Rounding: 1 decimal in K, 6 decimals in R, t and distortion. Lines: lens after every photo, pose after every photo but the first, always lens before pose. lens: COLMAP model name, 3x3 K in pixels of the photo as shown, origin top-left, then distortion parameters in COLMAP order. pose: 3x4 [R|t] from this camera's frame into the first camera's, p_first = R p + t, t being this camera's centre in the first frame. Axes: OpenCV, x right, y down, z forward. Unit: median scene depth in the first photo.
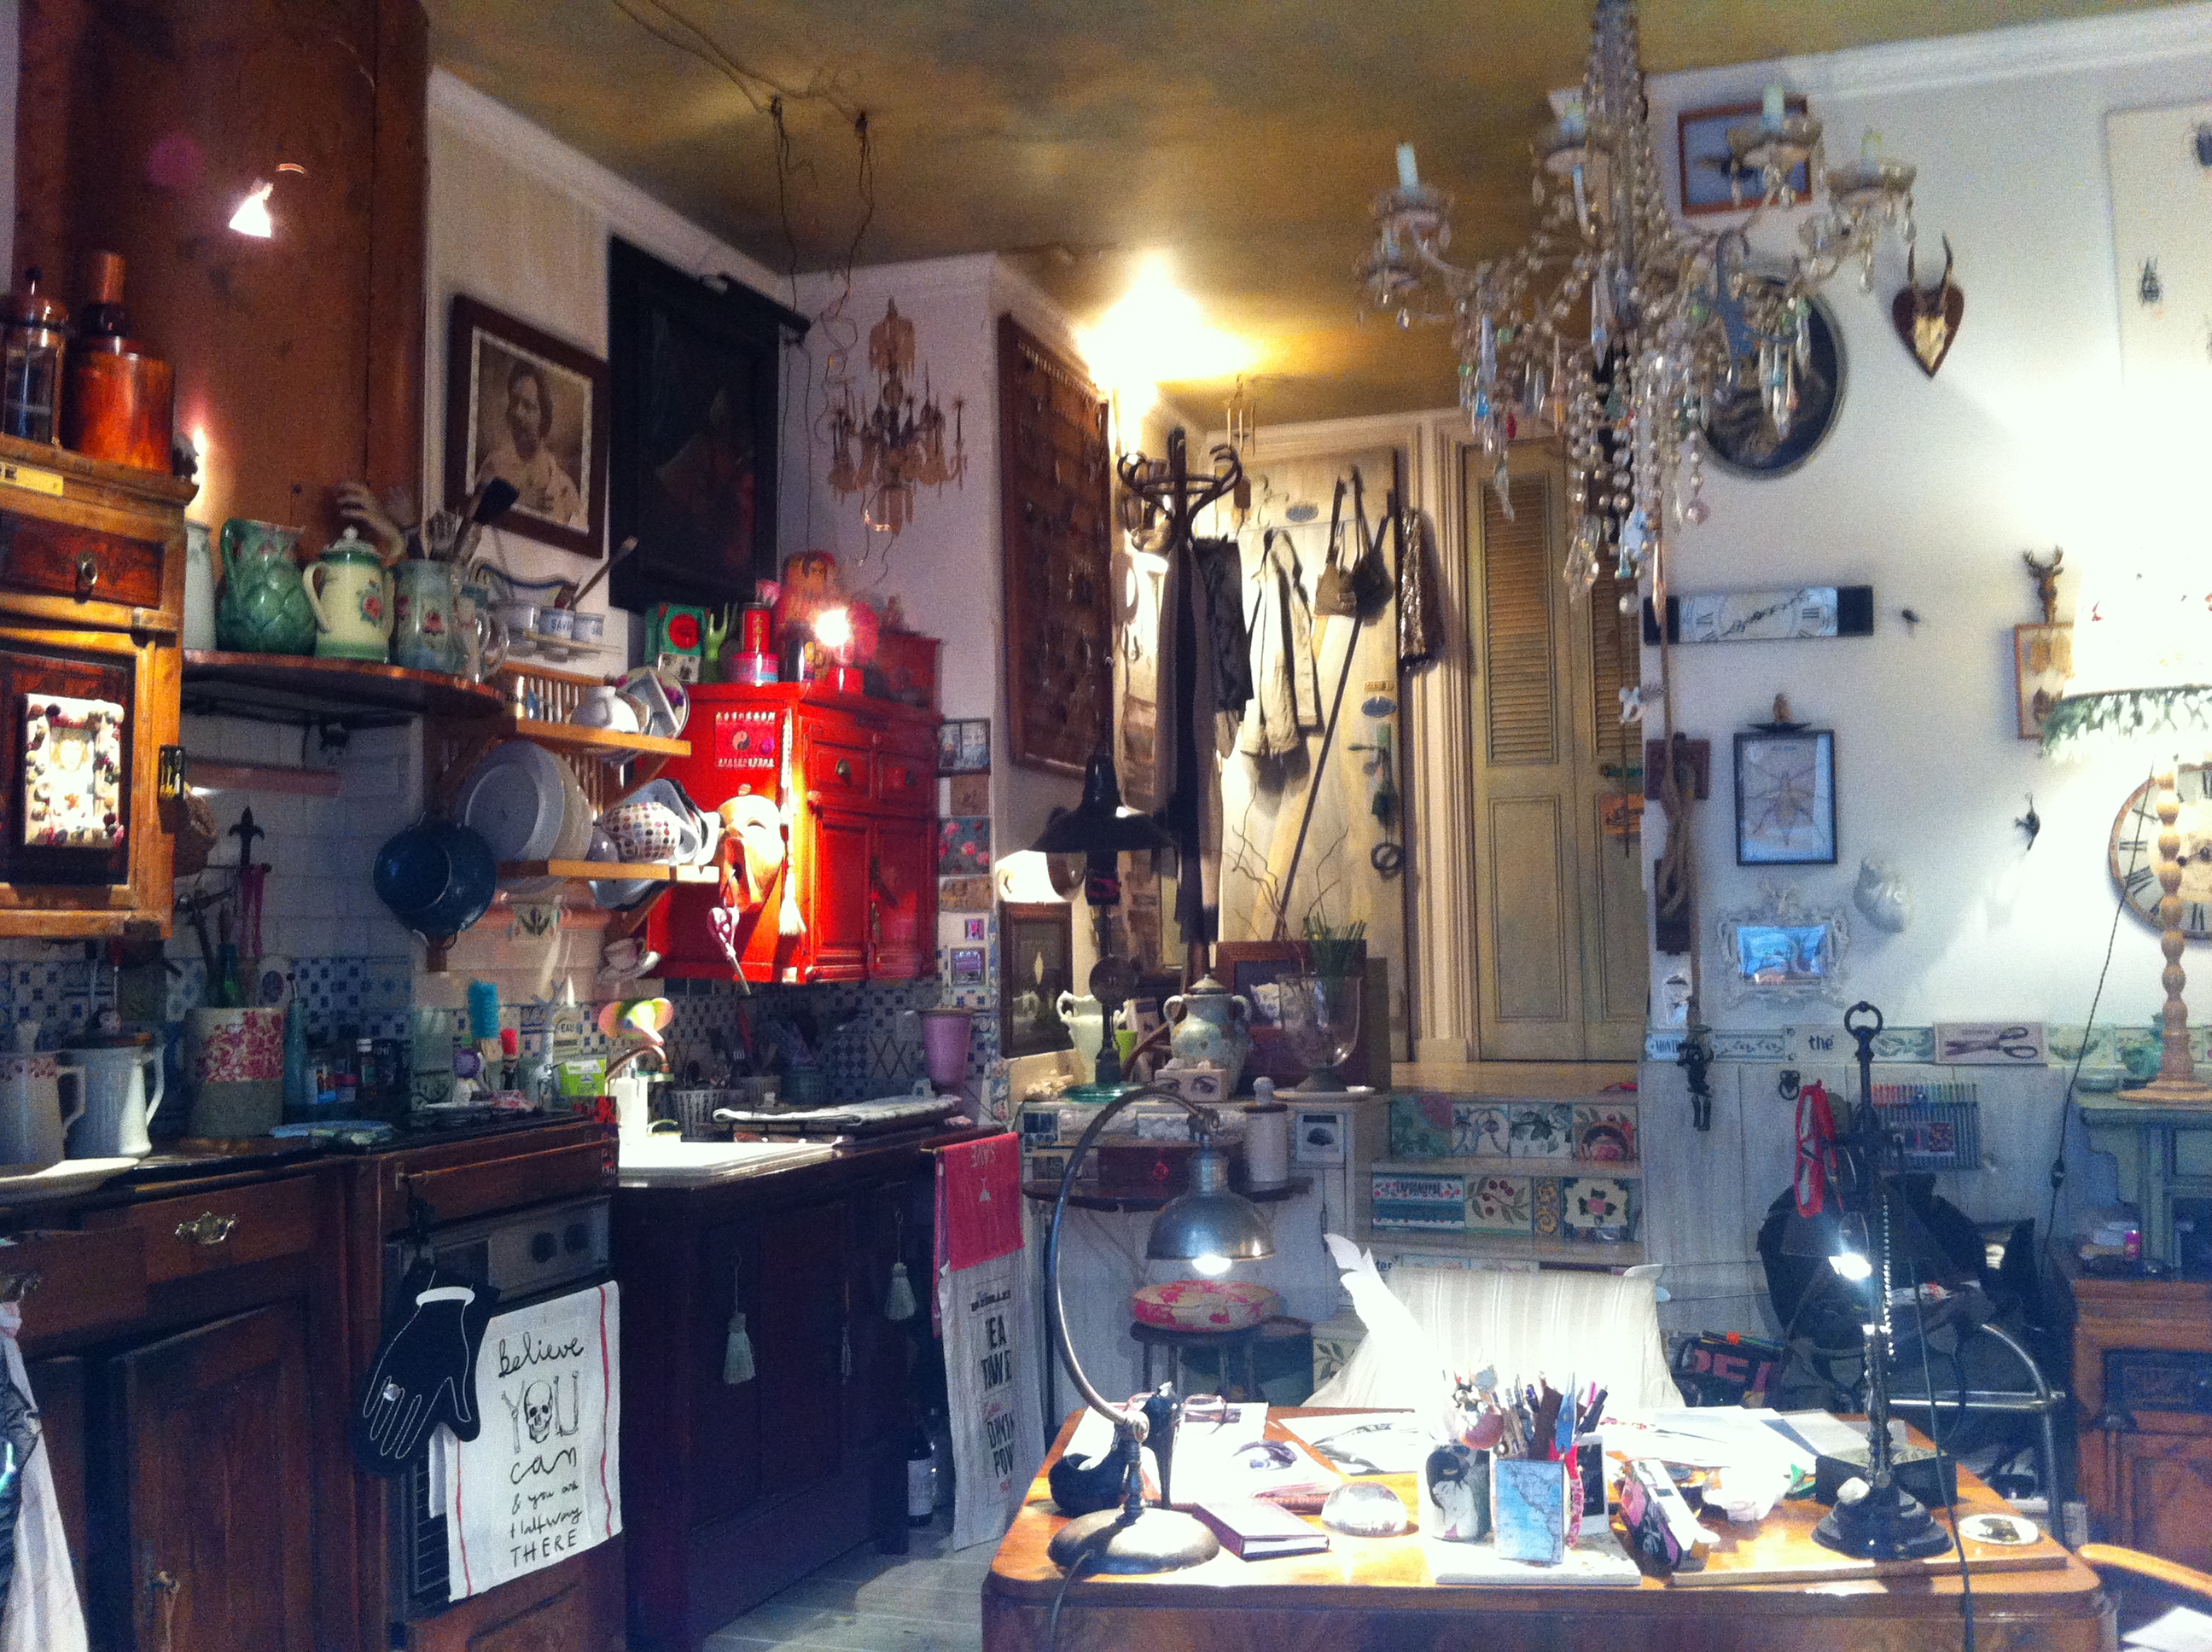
lens RADIAL K [[2060.1, 0, 1101.3], [0, 2060.1, 814.9], [0, 0, 1]] dist [-0.018973, 0.000000]
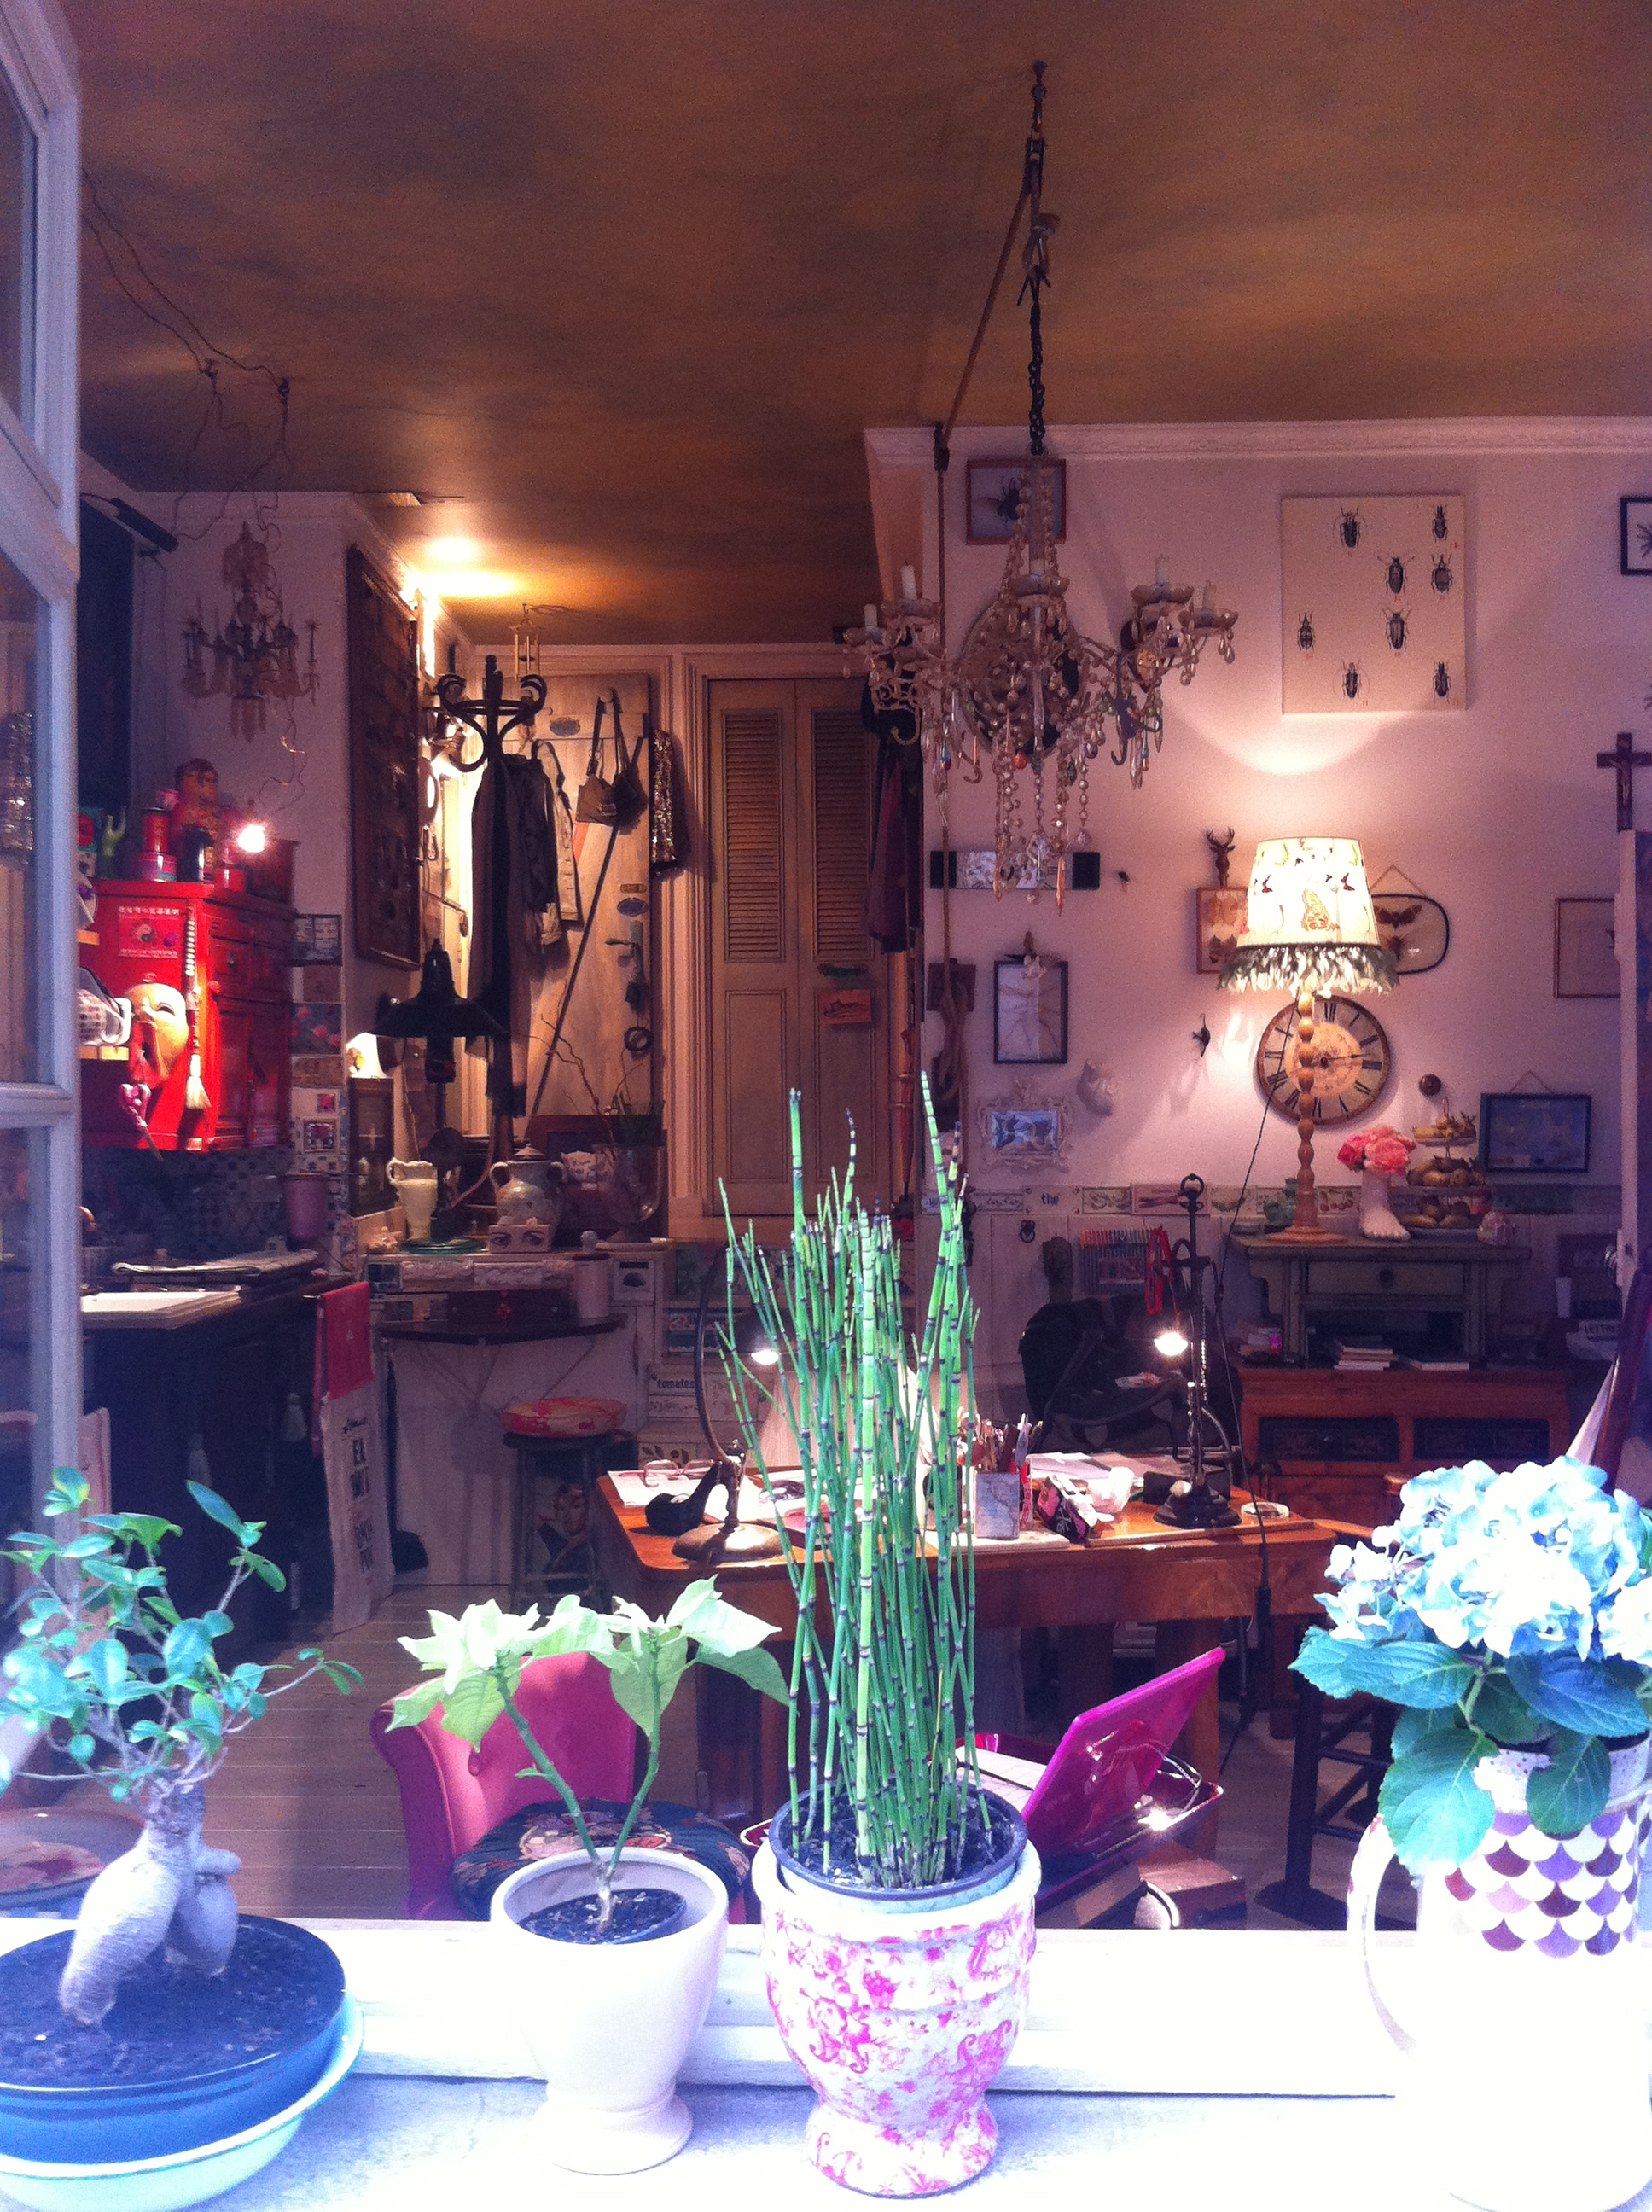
lens RADIAL K [[2060.1, 0, 826.4], [0, 2060.1, 1109.5], [0, 0, 1]] dist [-0.018973, 0.000000]
pose [[0.950582, 0.009014, 0.310343, -0.164804], [-0.029467, 0.997686, 0.061279, -0.019202], [-0.309073, -0.067396, 0.948647, -0.166048]]
